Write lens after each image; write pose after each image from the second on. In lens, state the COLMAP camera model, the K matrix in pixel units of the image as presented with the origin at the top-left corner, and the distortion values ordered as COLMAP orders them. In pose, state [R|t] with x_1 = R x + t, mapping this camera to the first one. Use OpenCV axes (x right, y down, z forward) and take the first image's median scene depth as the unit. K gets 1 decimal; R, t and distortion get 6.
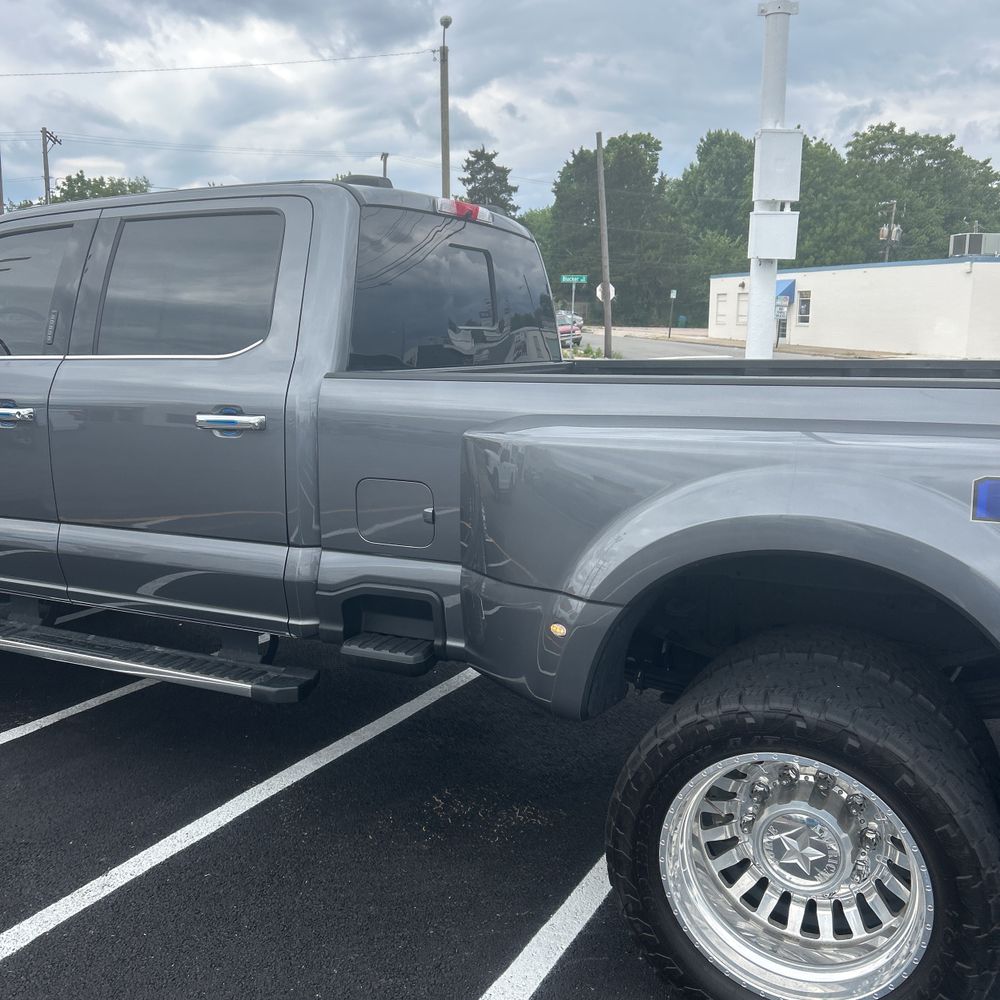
lens RADIAL K [[1021.4, 0, 495.4], [0, 1021.4, 483.1], [0, 0, 1]] dist [0.026116, 0.000000]
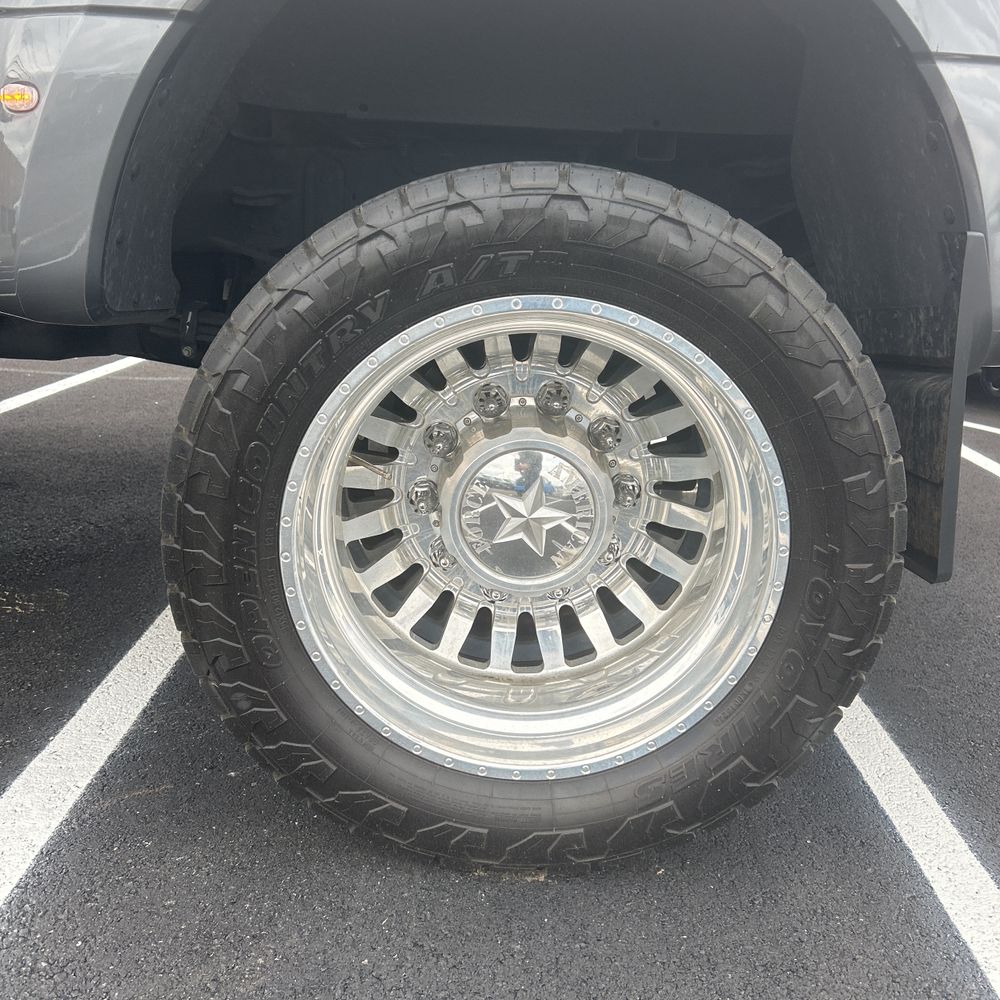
lens RADIAL K [[1021.4, 0, 480.9], [0, 1021.4, 496.5], [0, 0, 1]] dist [0.026116, 0.000000]
pose [[0.890720, -0.075371, 0.448260, 0.027509], [0.018055, 0.991245, 0.130793, 0.267708], [-0.454193, -0.108407, 0.884283, 0.512088]]
